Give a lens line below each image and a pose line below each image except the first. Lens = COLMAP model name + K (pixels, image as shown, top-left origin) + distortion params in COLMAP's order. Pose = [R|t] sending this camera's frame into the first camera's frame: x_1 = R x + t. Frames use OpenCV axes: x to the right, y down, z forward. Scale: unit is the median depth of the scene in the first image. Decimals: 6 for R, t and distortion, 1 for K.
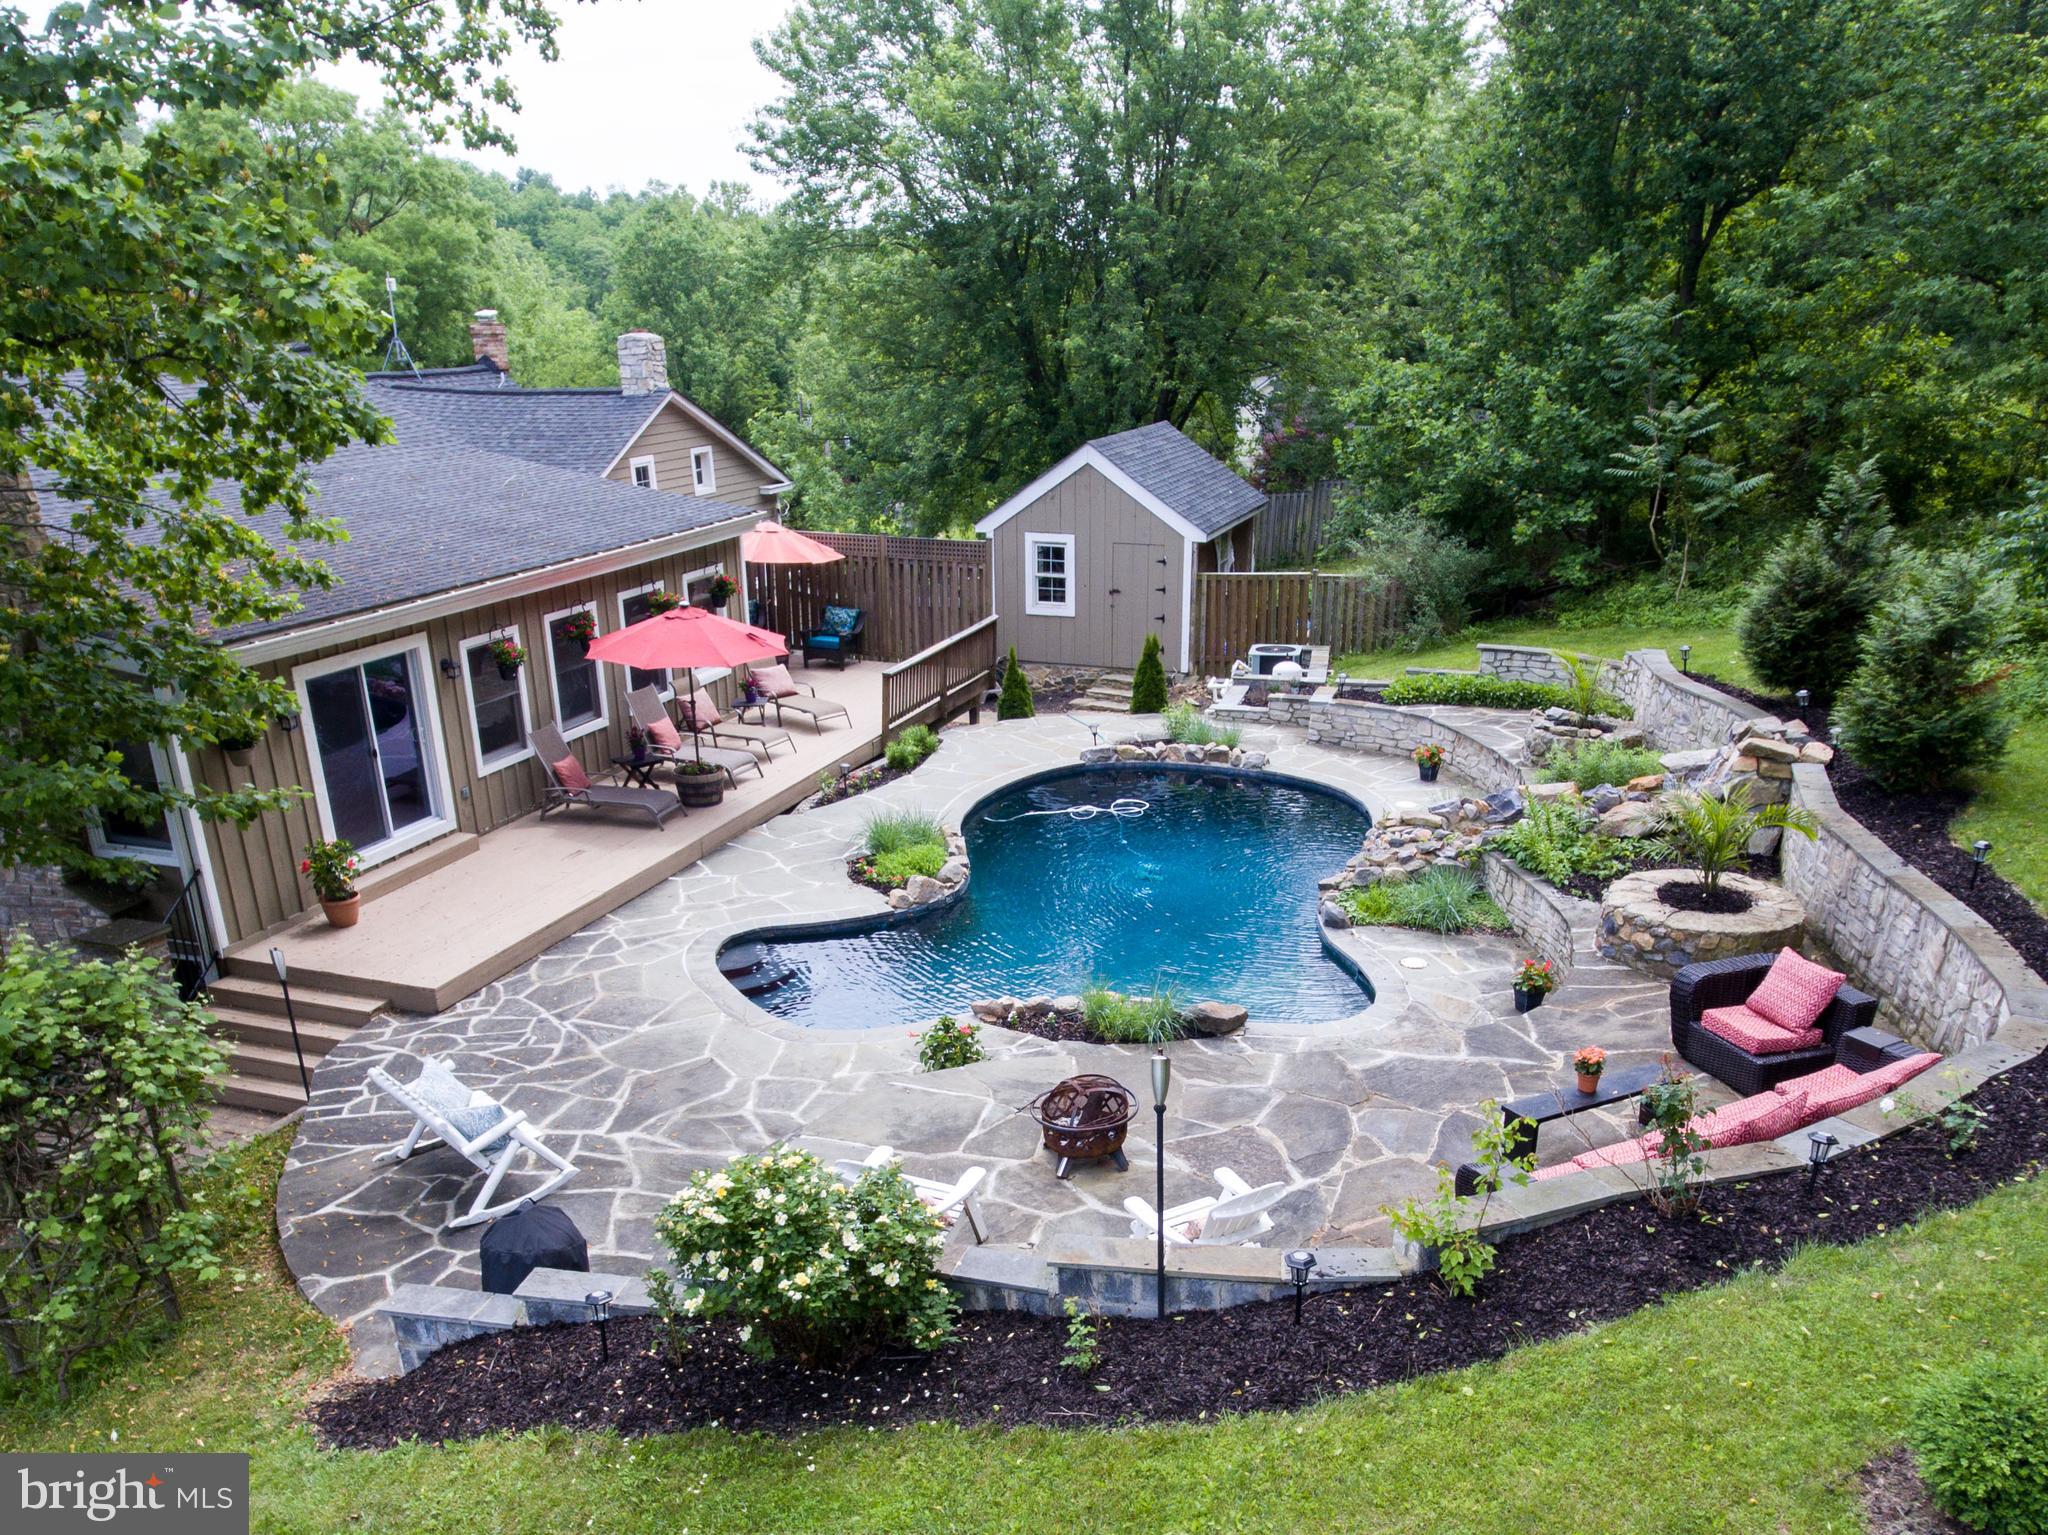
lens RADIAL K [[1631.3, 0, 1056.2], [0, 1631.3, 1025.8], [0, 0, 1]] dist [-0.004514, 0.016576]
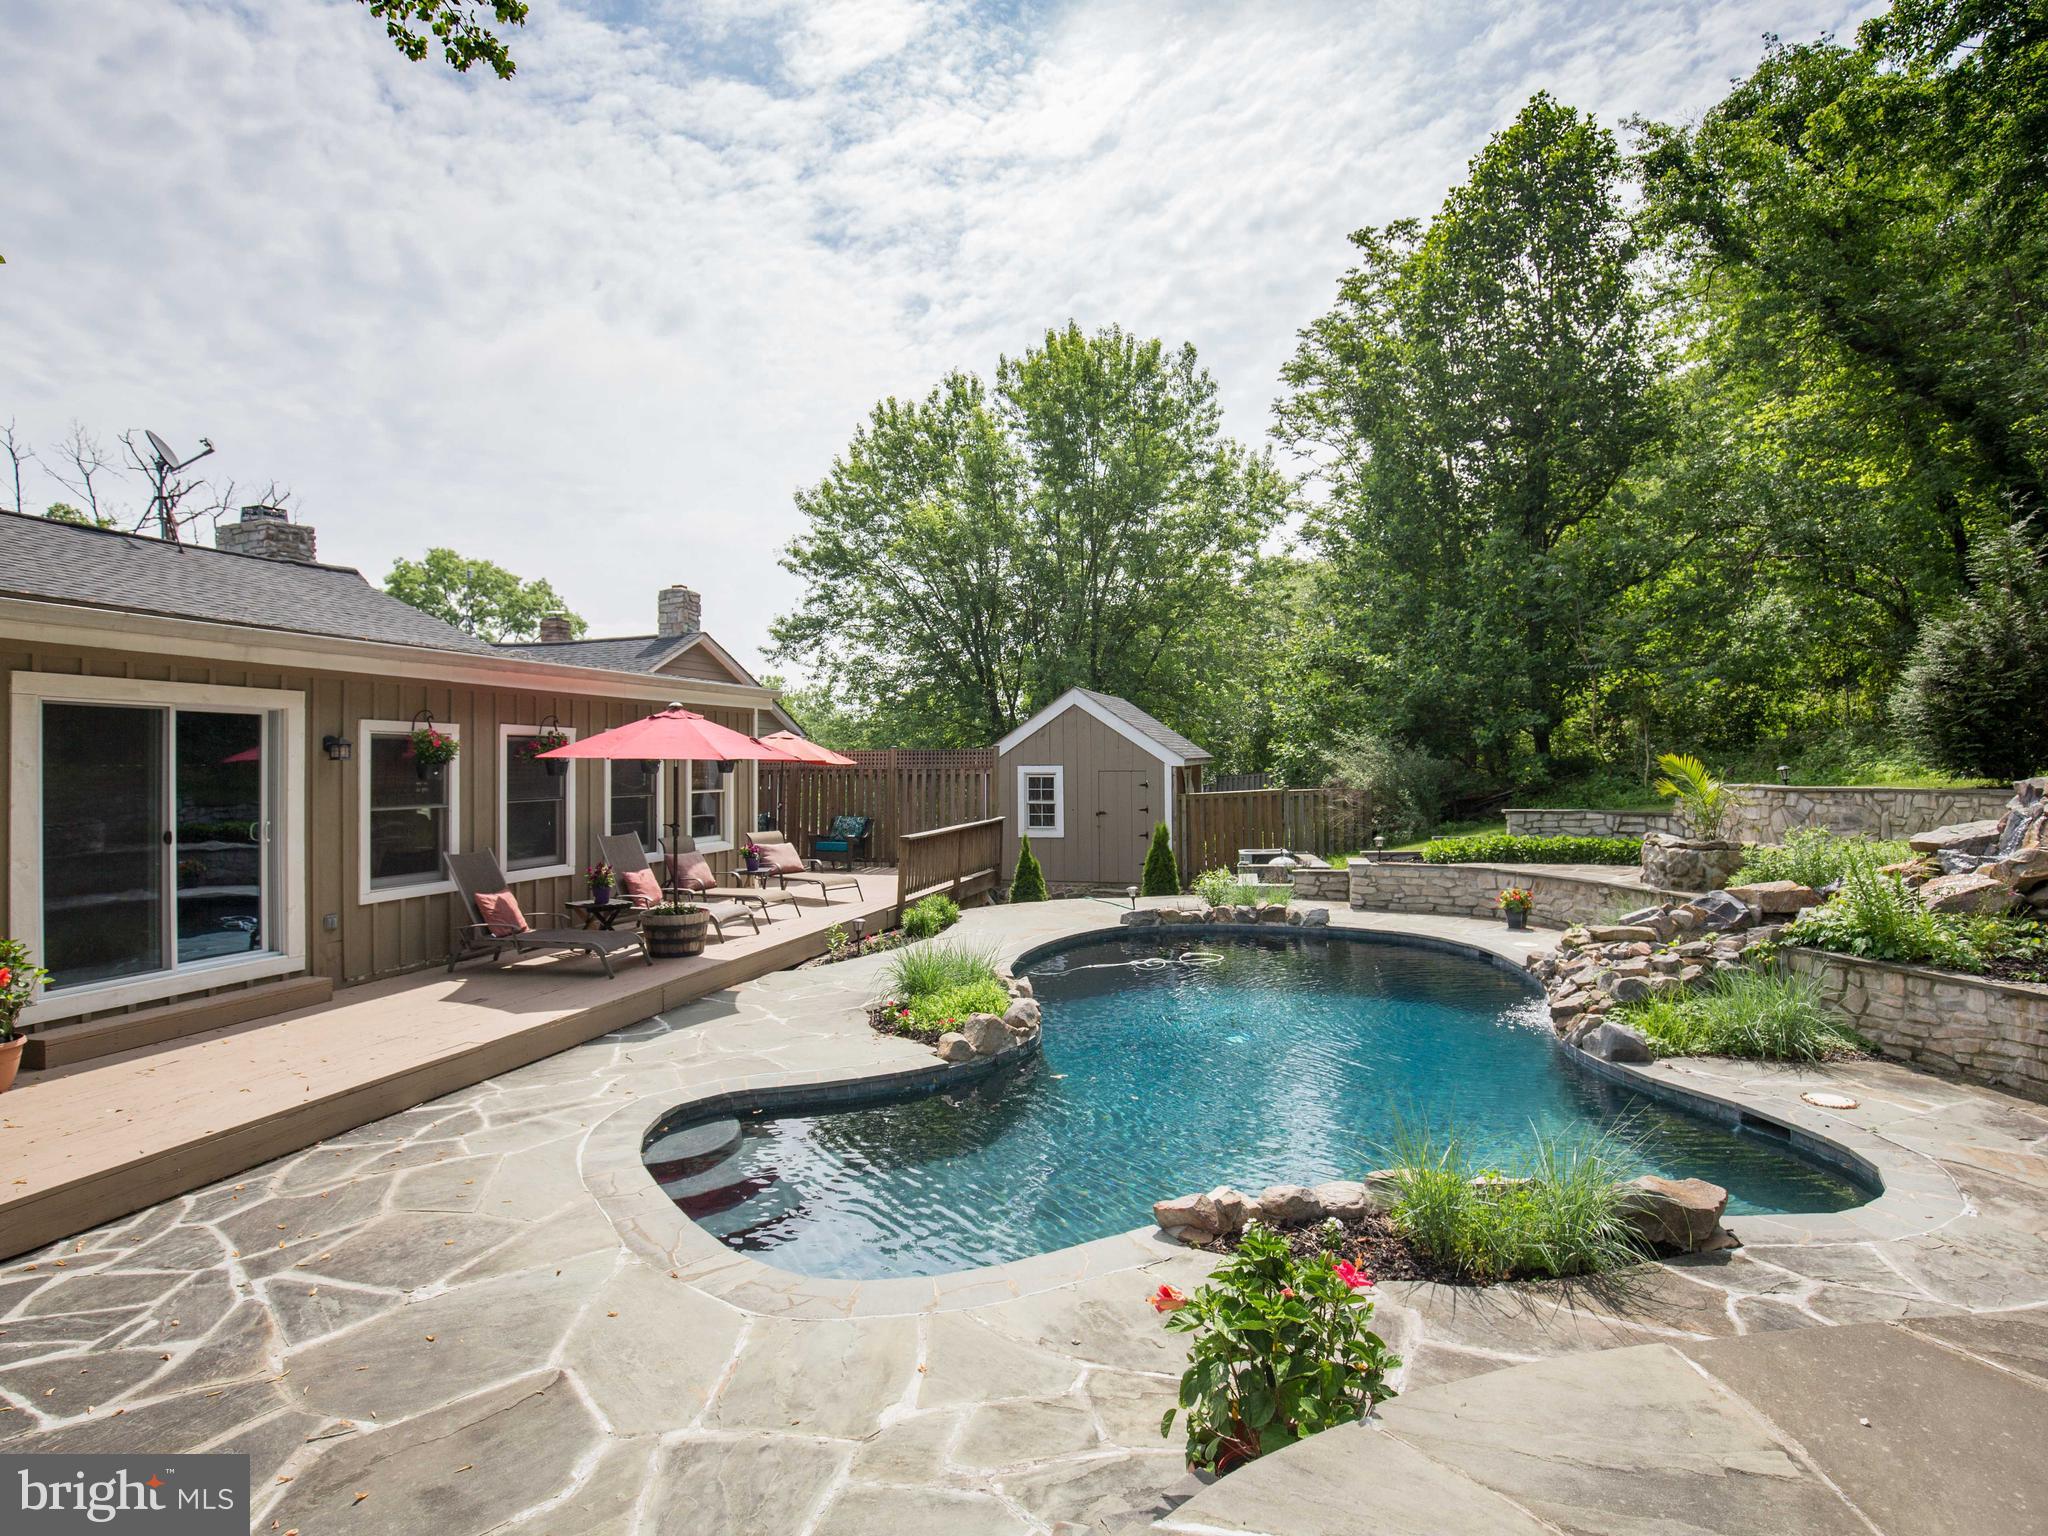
lens RADIAL K [[1059.0, 0, 1073.9], [0, 1059.0, 759.1], [0, 0, 1]] dist [-0.029388, -0.001557]
pose [[0.994668, 0.000261, 0.103125, -0.090439], [0.043012, 0.907816, -0.417158, -0.004105], [-0.093727, 0.419369, 0.902964, 0.554256]]
